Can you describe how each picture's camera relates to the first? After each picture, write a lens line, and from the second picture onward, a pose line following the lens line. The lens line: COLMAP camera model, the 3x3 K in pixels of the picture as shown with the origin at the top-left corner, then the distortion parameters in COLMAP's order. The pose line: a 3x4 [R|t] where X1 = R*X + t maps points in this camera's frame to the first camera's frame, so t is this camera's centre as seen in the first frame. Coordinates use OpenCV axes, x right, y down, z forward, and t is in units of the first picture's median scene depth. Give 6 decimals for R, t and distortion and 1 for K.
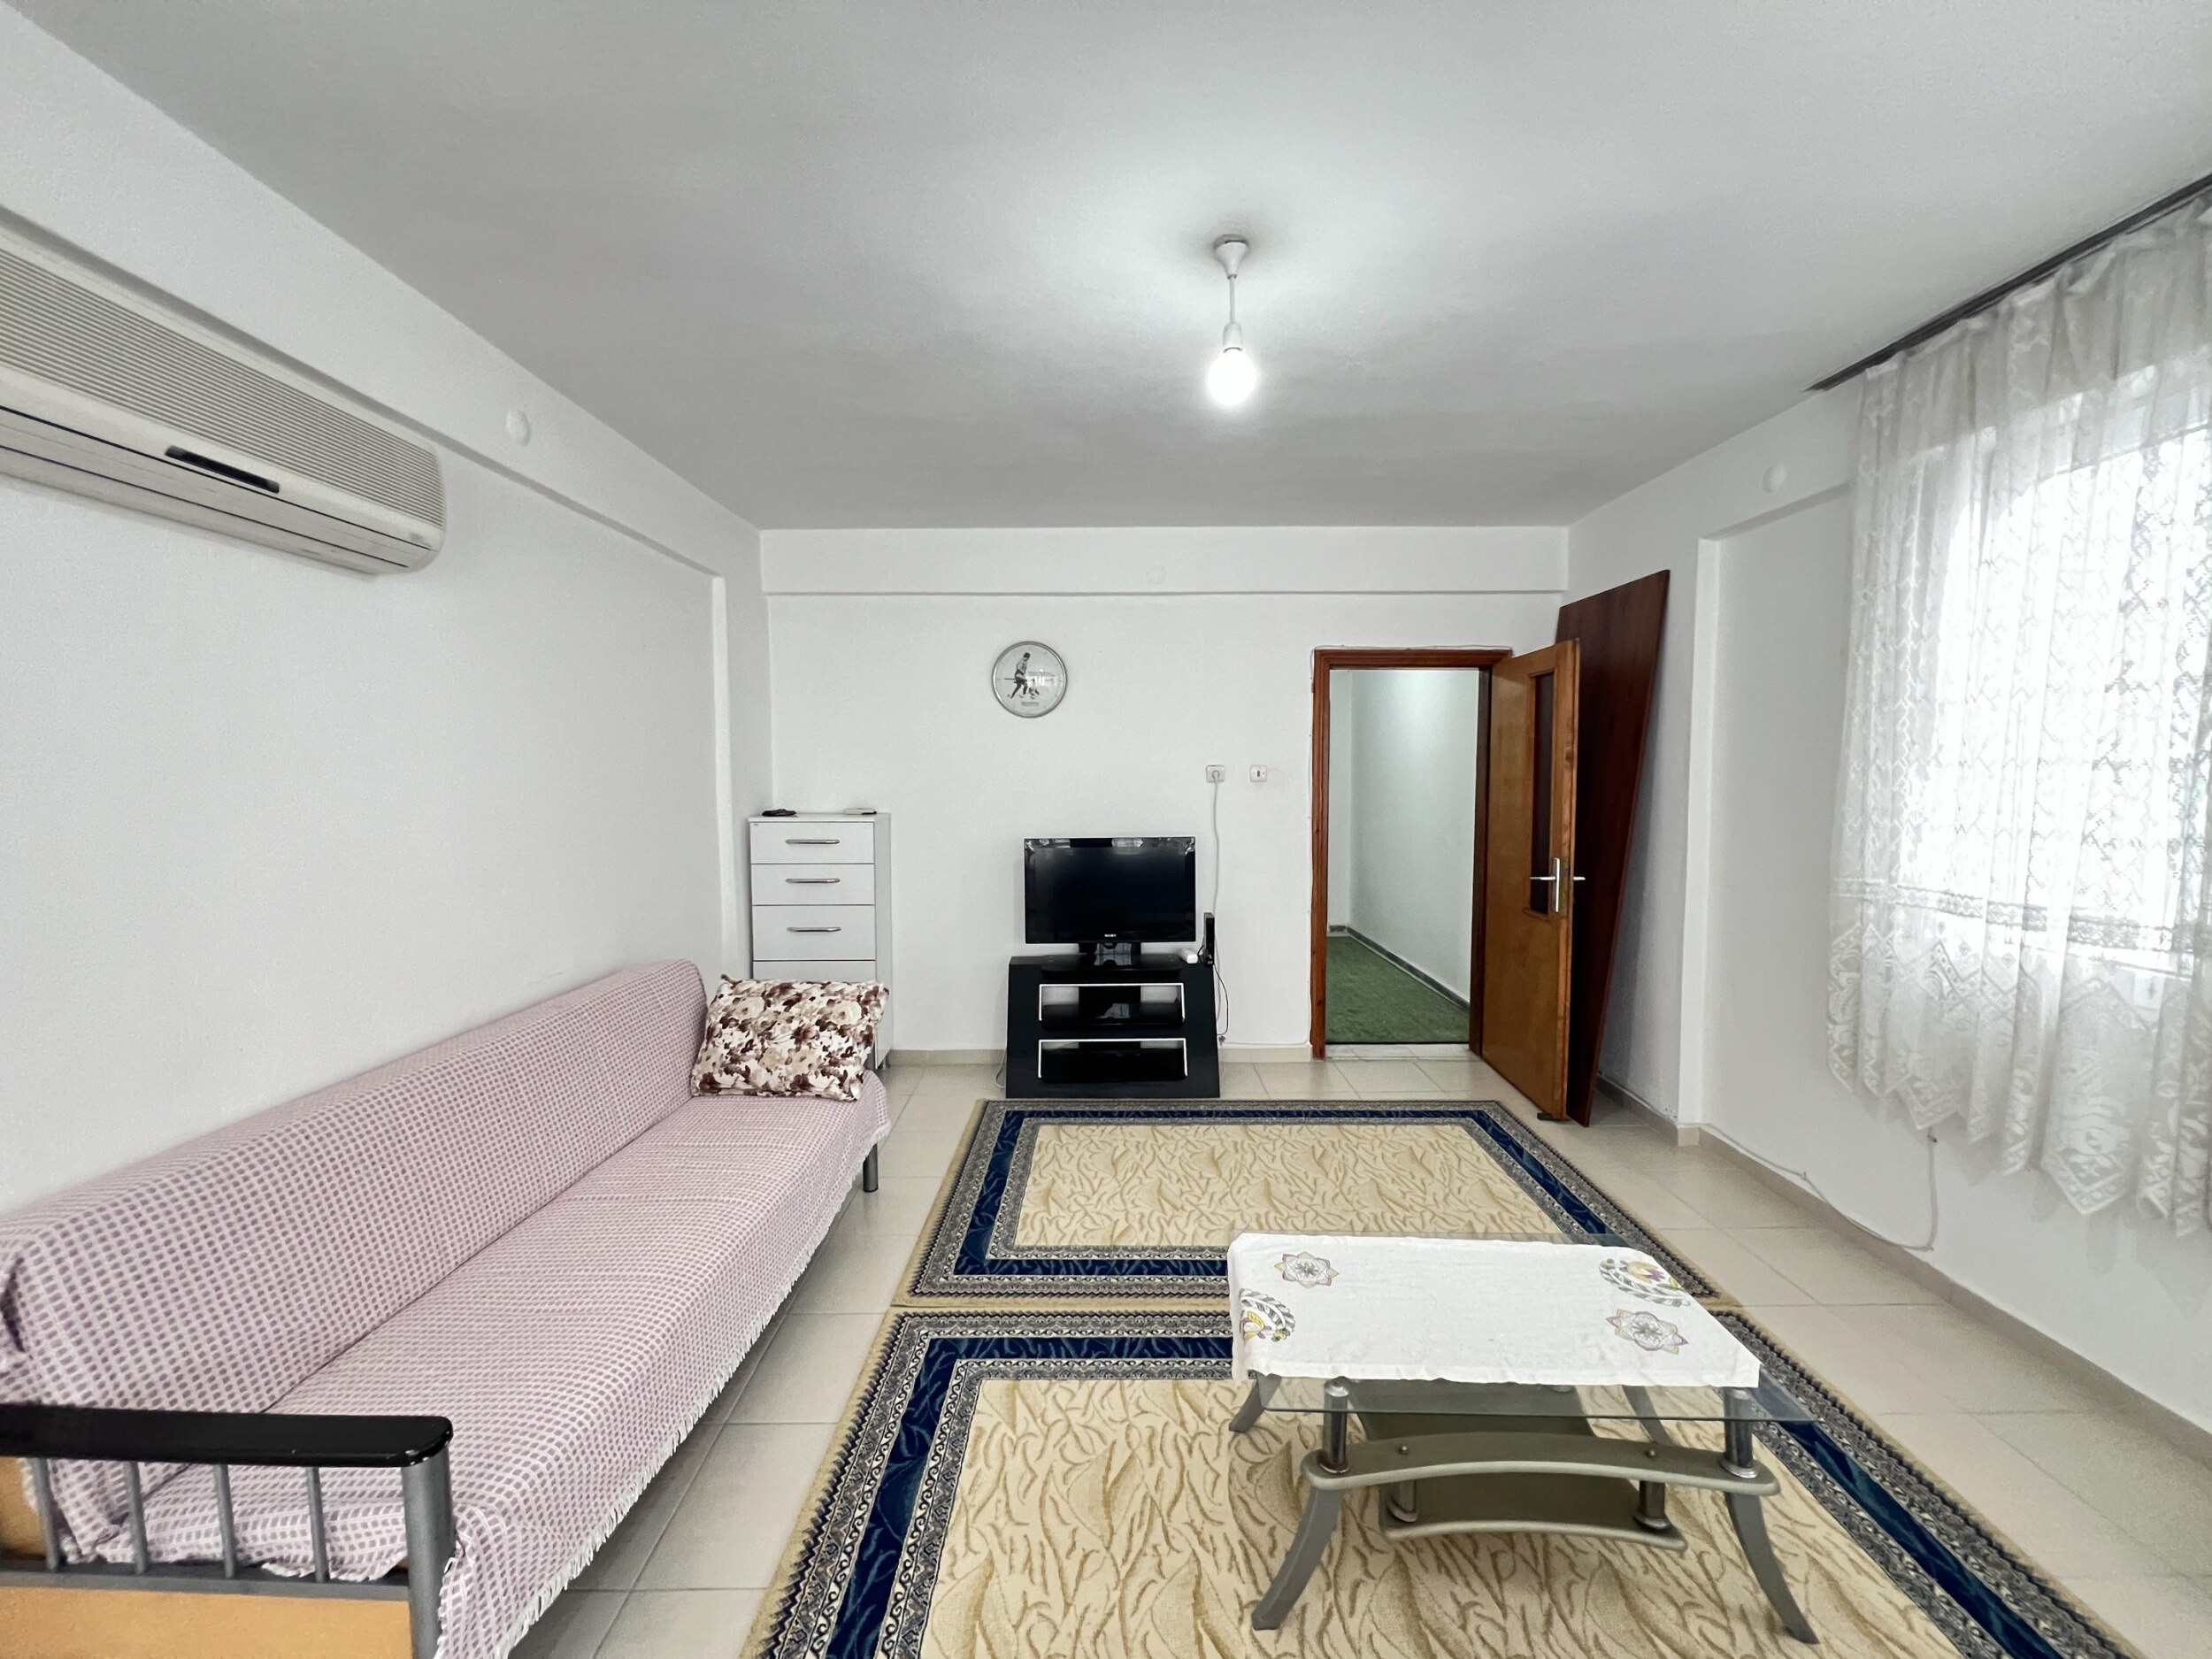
lens RADIAL K [[888.5, 0, 1105.1], [0, 888.5, 828.6], [0, 0, 1]] dist [-0.002952, 0.001385]
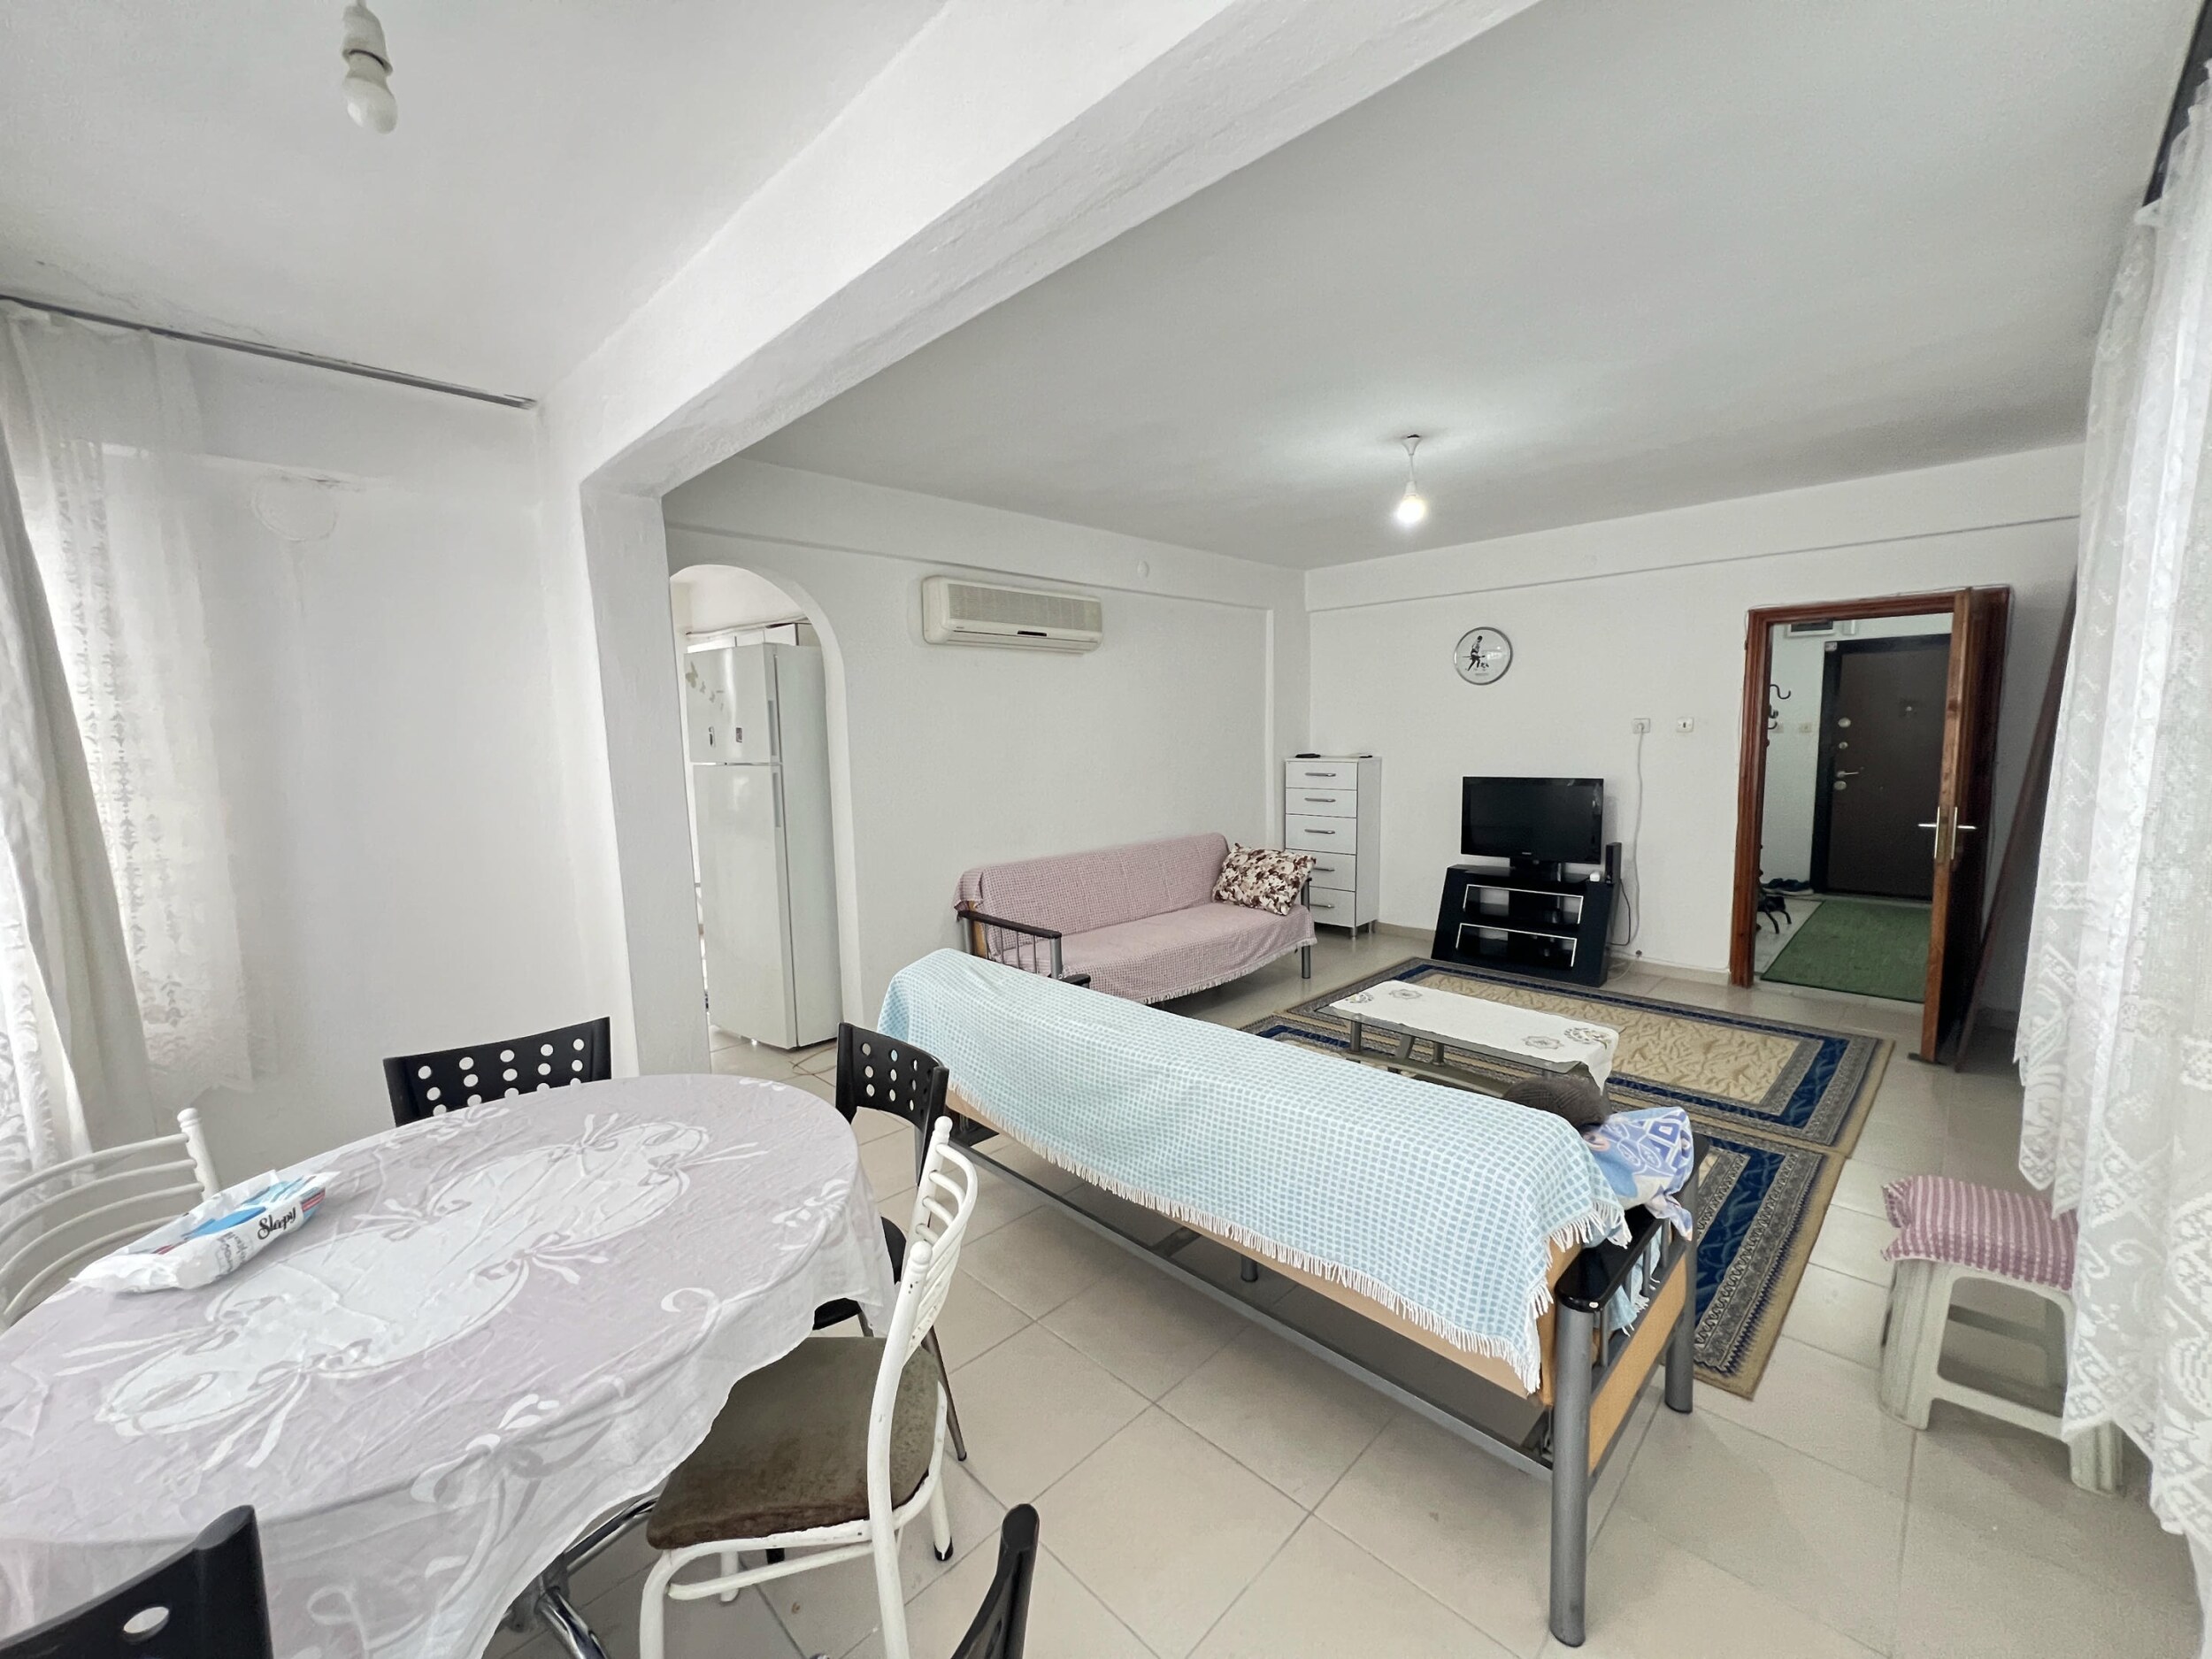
lens RADIAL K [[888.5, 0, 1109.2], [0, 888.5, 829.8], [0, 0, 1]] dist [-0.002952, 0.001385]
pose [[0.711974, 0.067387, -0.698965, 0.545096], [-0.027643, 0.997303, 0.067992, 0.017576], [0.701661, -0.029087, 0.711917, -0.396155]]
